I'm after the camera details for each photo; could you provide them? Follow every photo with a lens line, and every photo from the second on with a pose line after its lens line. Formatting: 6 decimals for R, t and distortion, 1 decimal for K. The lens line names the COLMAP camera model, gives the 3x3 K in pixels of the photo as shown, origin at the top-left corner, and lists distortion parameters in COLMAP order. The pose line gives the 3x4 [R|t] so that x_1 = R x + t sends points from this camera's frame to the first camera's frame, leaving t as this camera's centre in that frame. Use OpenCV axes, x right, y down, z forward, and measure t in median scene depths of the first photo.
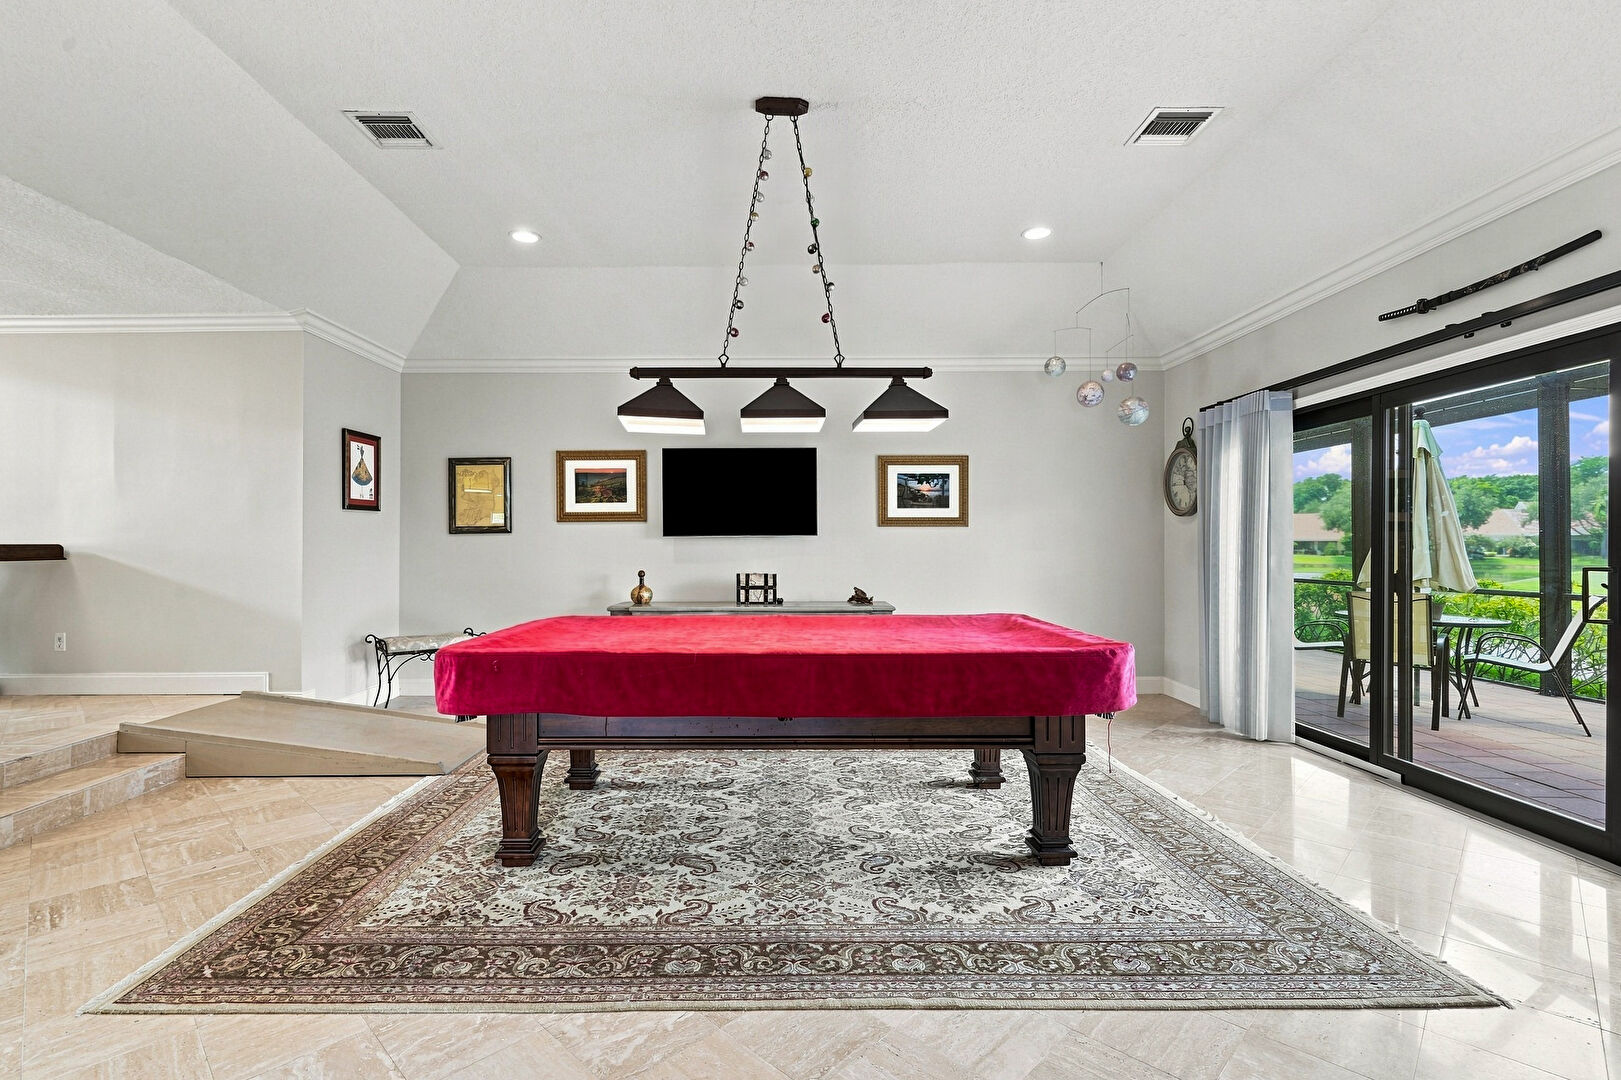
lens RADIAL K [[738.8, 0, 776.4], [0, 738.8, 547.1], [0, 0, 1]] dist [-0.001390, 0.000459]
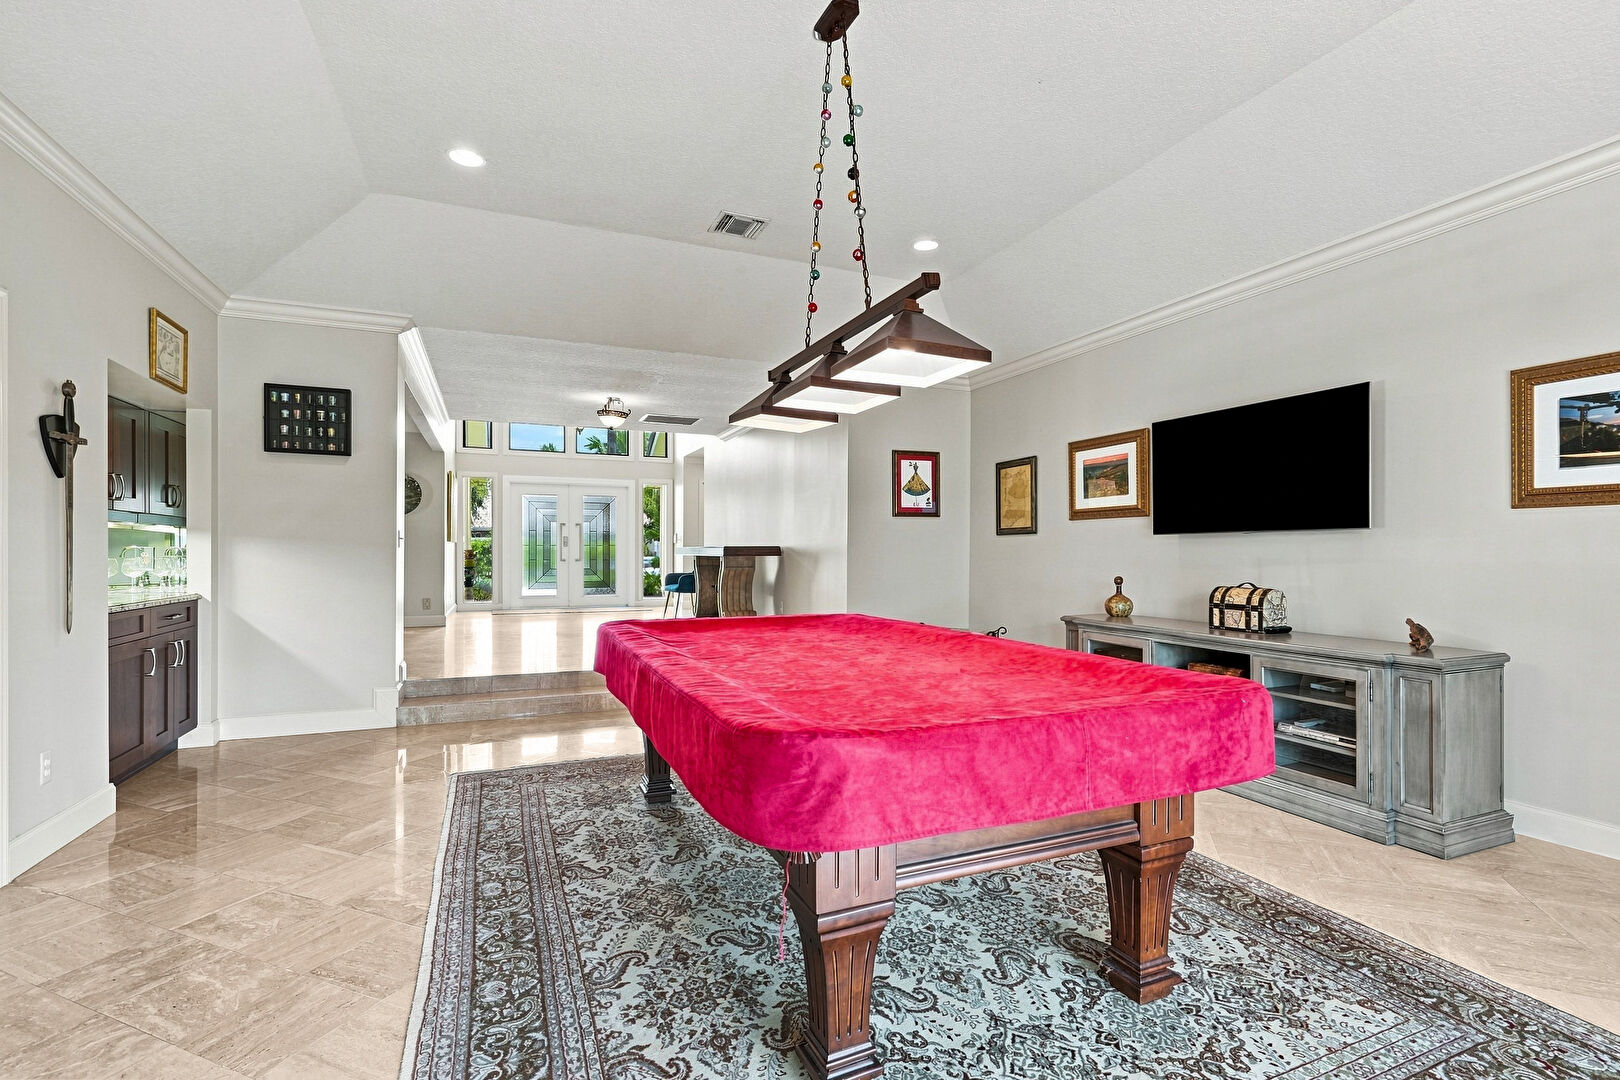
lens RADIAL K [[738.4, 0, 817.7], [0, 738.4, 547.4], [0, 0, 1]] dist [-0.001390, 0.000459]
pose [[0.397971, -0.001176, -0.917397, 0.462581], [-0.003205, 0.999991, -0.002672, 0.002816], [0.917392, 0.004003, 0.397964, 0.387876]]
